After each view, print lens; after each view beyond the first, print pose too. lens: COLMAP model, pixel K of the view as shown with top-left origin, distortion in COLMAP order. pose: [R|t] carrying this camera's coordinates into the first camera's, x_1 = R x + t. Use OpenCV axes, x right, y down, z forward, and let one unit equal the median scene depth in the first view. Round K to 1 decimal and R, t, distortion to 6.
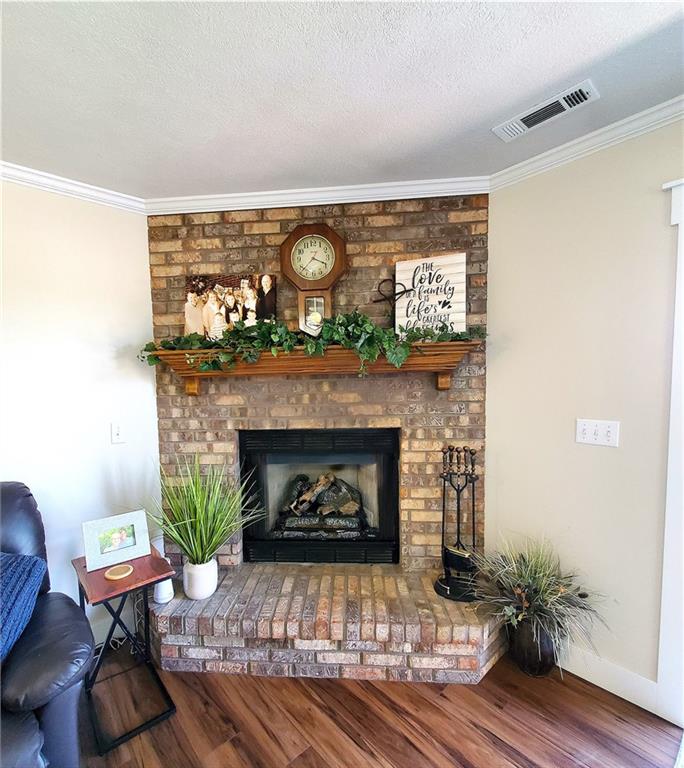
lens RADIAL K [[374.3, 0, 318.5], [0, 374.3, 407.7], [0, 0, 1]] dist [0.001284, 0.000086]
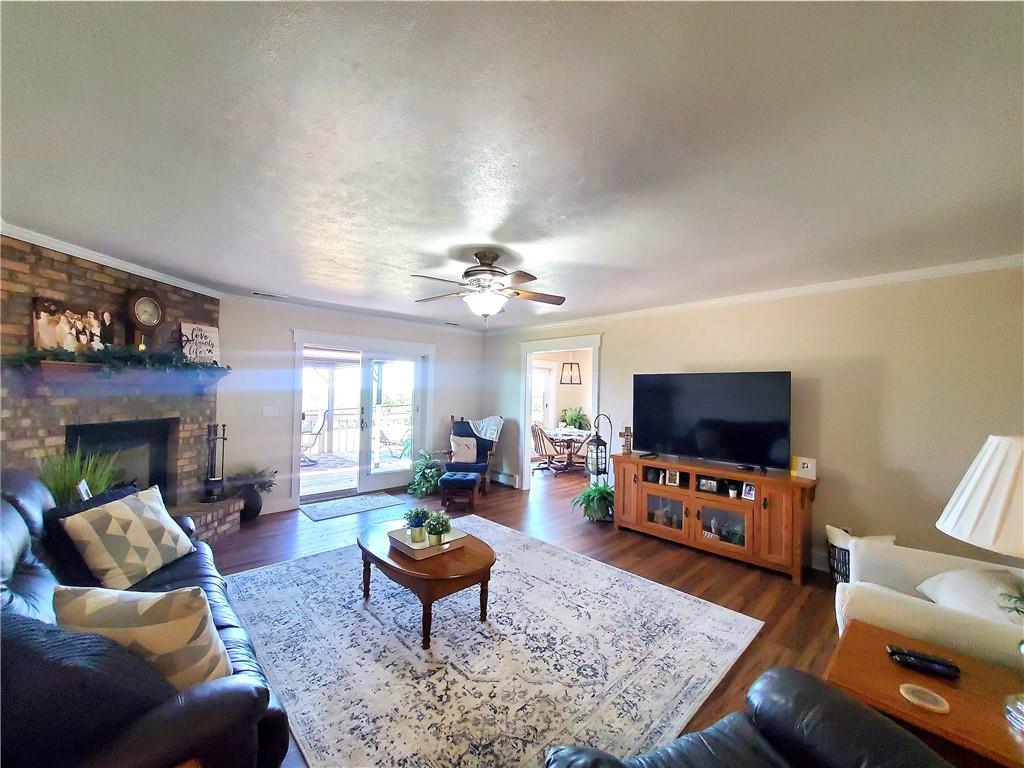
lens RADIAL K [[408.3, 0, 516.1], [0, 408.3, 384.7], [0, 0, 1]] dist [0.001828, 0.000045]
pose [[-0.058562, 0.039270, 0.997511, -1.742232], [0.057512, 0.997699, -0.035901, 0.061421], [-0.996626, 0.055267, -0.060686, -0.423775]]
